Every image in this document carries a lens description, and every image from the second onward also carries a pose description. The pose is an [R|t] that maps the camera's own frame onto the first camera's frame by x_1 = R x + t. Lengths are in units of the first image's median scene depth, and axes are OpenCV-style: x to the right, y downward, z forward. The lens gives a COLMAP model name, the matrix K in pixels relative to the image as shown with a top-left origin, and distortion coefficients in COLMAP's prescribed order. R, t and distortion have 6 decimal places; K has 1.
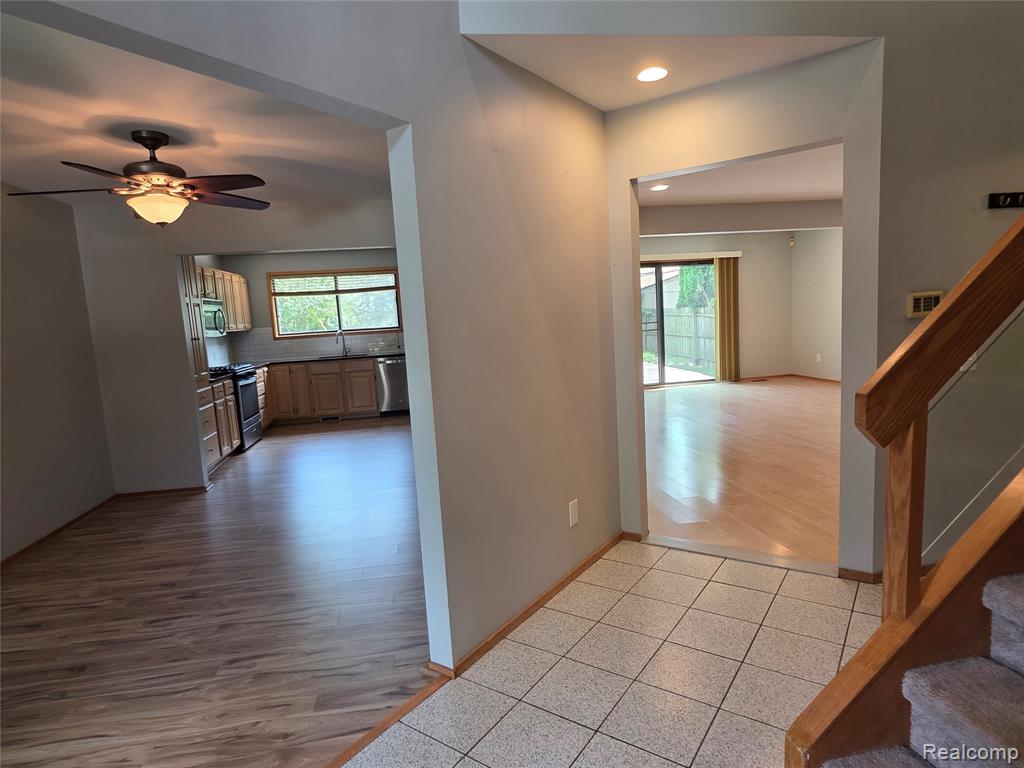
lens RADIAL K [[584.7, 0, 507.8], [0, 584.7, 386.1], [0, 0, 1]] dist [0.000501, -0.000382]
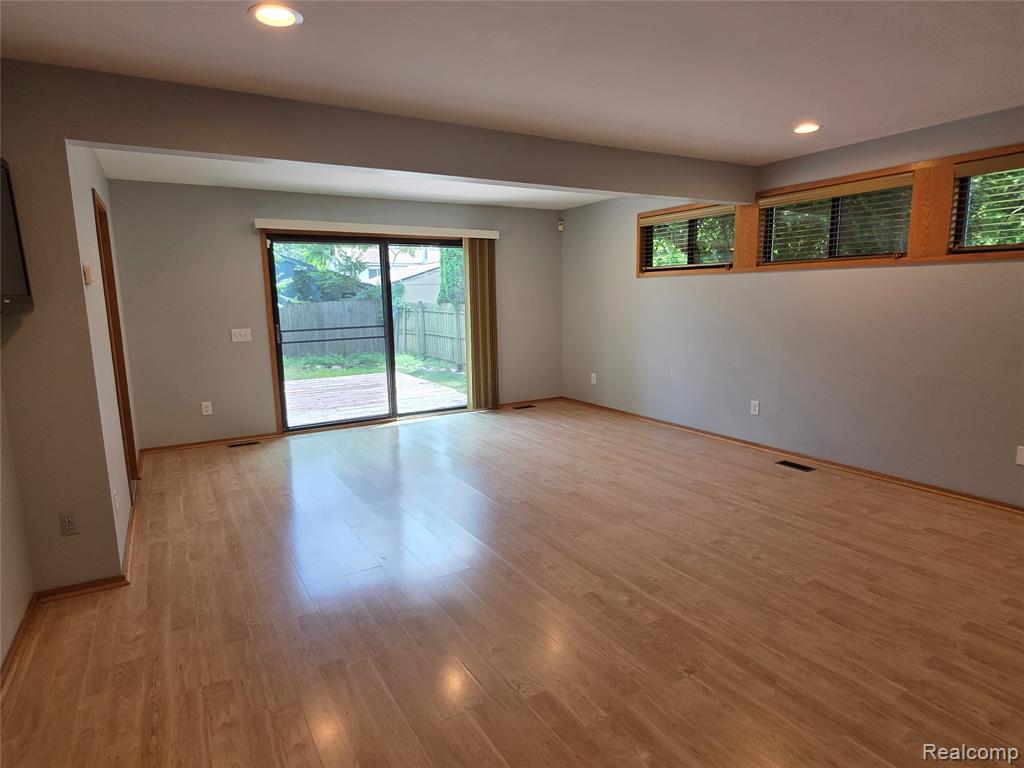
lens RADIAL K [[584.7, 0, 507.2], [0, 584.7, 389.4], [0, 0, 1]] dist [0.000501, -0.000382]
pose [[0.933523, -0.015345, 0.358189, 0.142708], [0.008144, 0.999733, 0.021603, -0.048690], [-0.358425, -0.017250, 0.933399, 0.307580]]
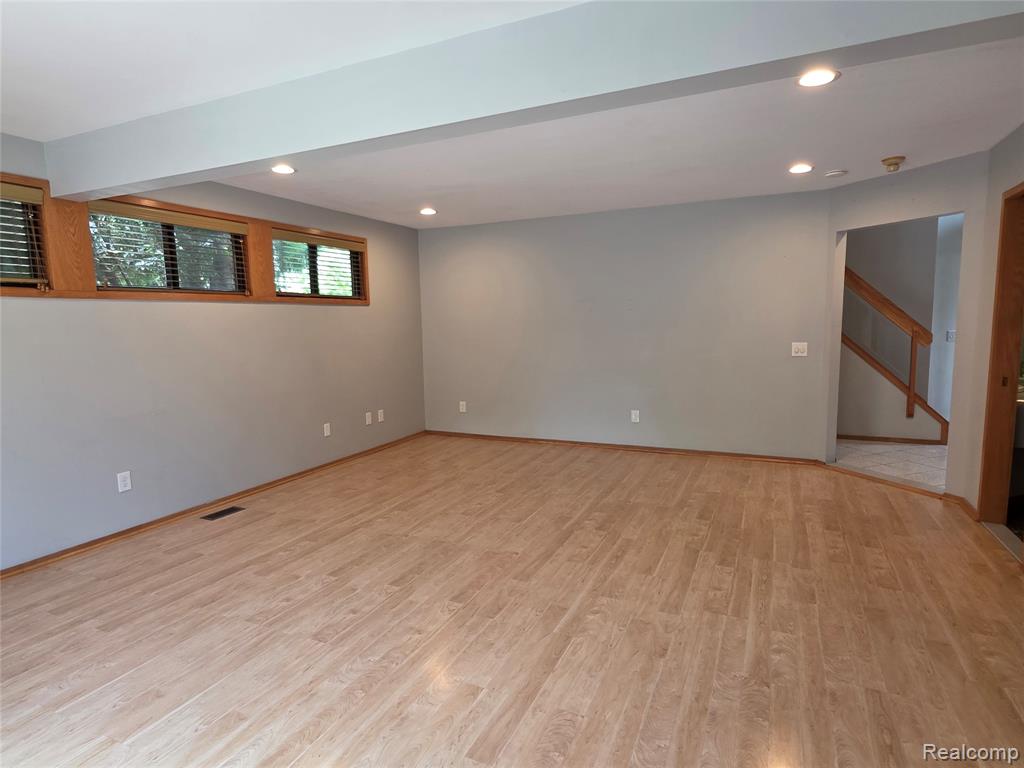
lens RADIAL K [[584.7, 0, 511.3], [0, 584.7, 384.1], [0, 0, 1]] dist [0.000501, -0.000382]
pose [[-0.827165, 0.015437, 0.561747, 0.107617], [0.139877, 0.973817, 0.179206, -0.116292], [-0.544272, 0.226808, -0.807667, 0.883365]]
